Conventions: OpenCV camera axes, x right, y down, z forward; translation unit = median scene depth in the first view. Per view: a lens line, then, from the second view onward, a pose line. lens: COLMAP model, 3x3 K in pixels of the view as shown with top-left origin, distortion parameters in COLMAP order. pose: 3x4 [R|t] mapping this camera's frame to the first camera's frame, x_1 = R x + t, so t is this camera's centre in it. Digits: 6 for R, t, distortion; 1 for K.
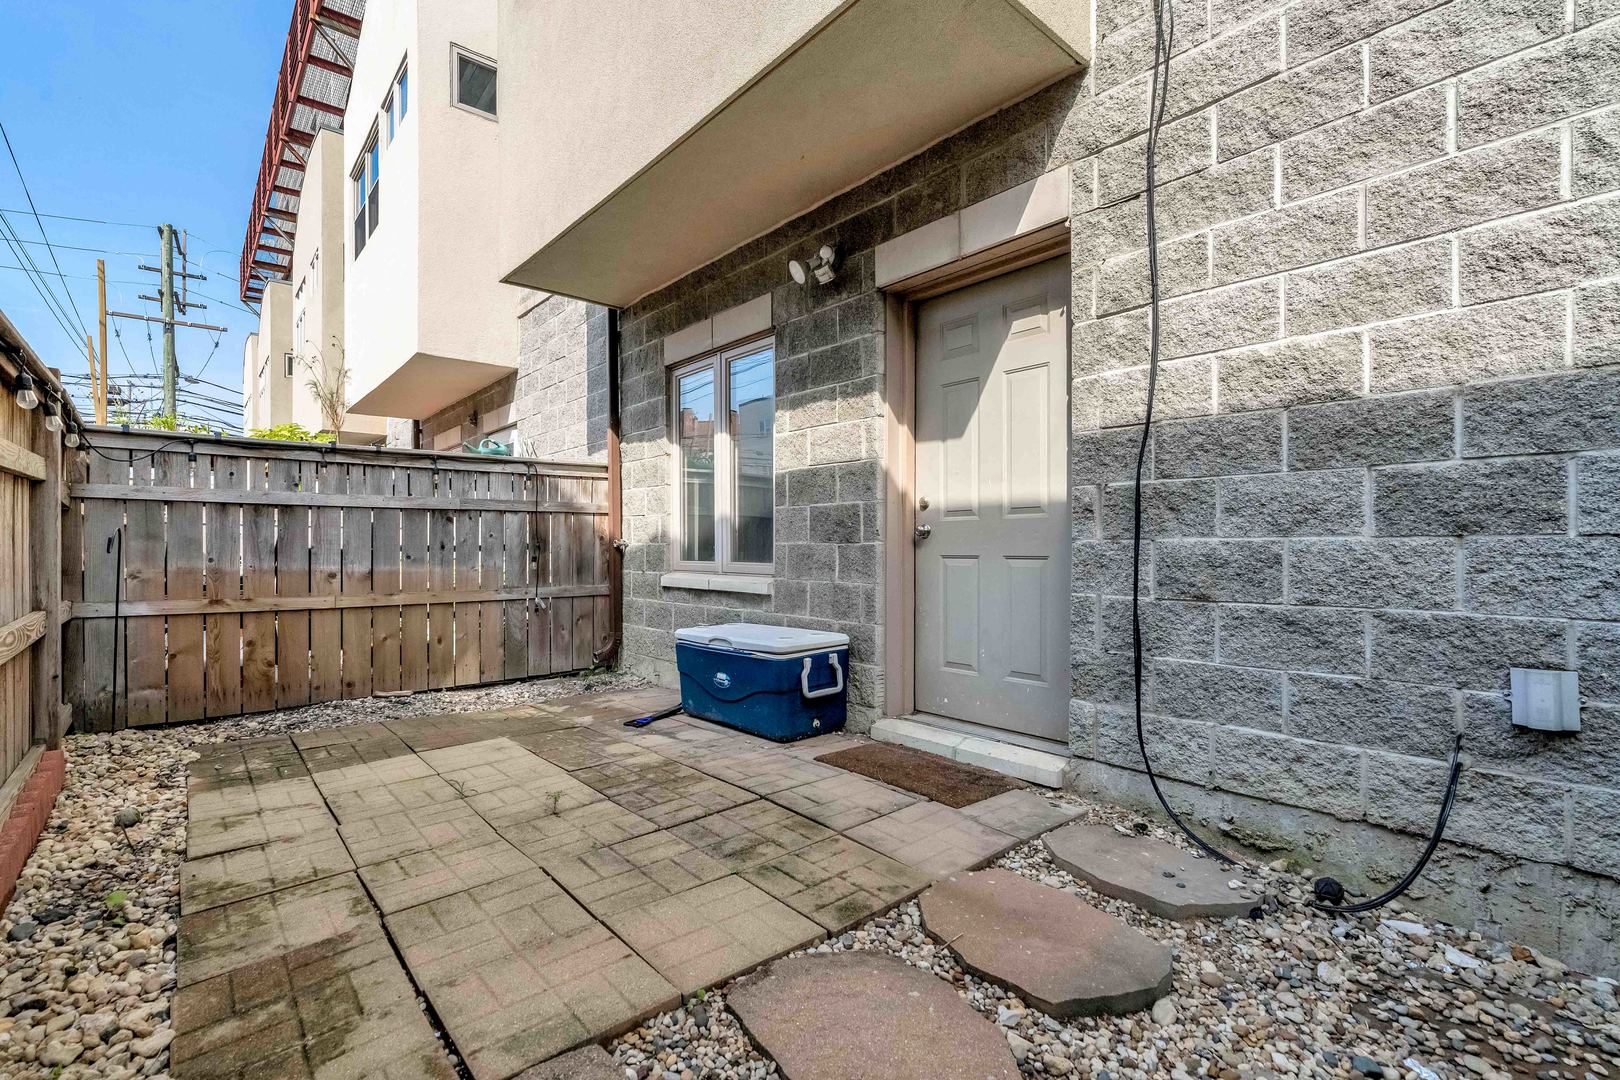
lens RADIAL K [[740.5, 0, 816.4], [0, 740.5, 541.4], [0, 0, 1]] dist [-0.001599, 0.000666]
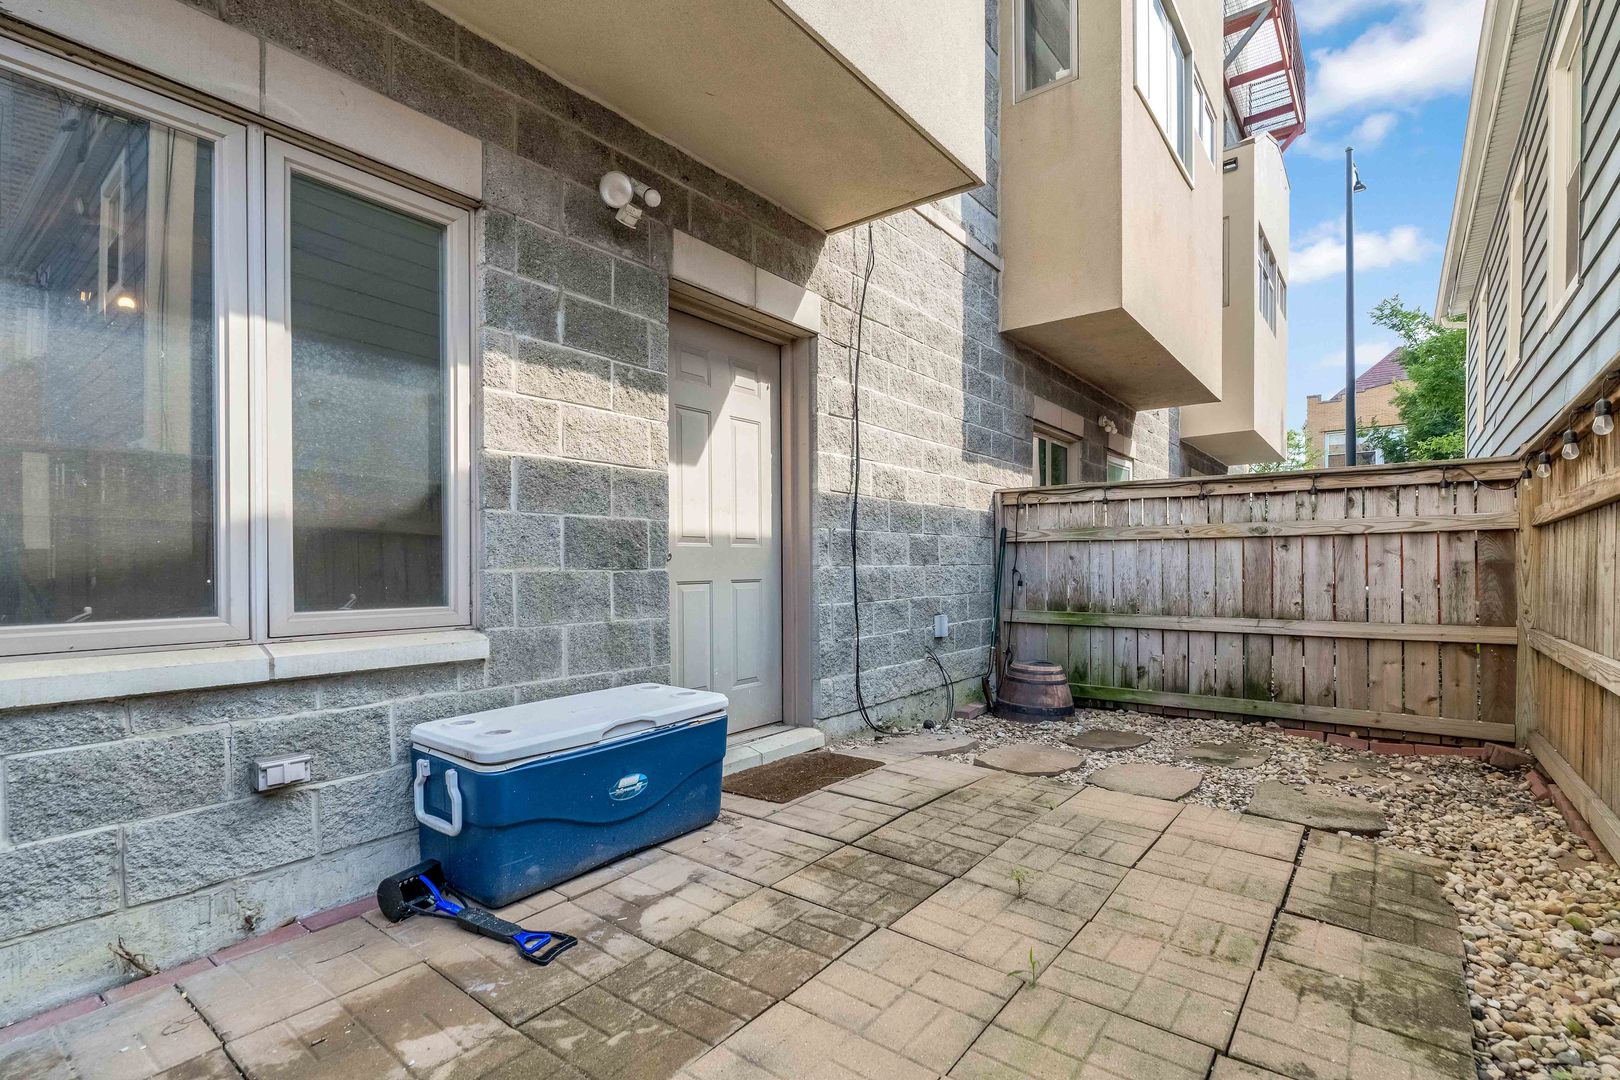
lens RADIAL K [[755.8, 0, 817.1], [0, 755.8, 569.3], [0, 0, 1]] dist [-0.004192, -0.000342]
pose [[-0.200999, -0.005423, 0.979576, -0.944277], [-0.002520, 0.999984, 0.005019, -0.003175], [-0.979588, -0.001460, -0.201010, 1.159726]]
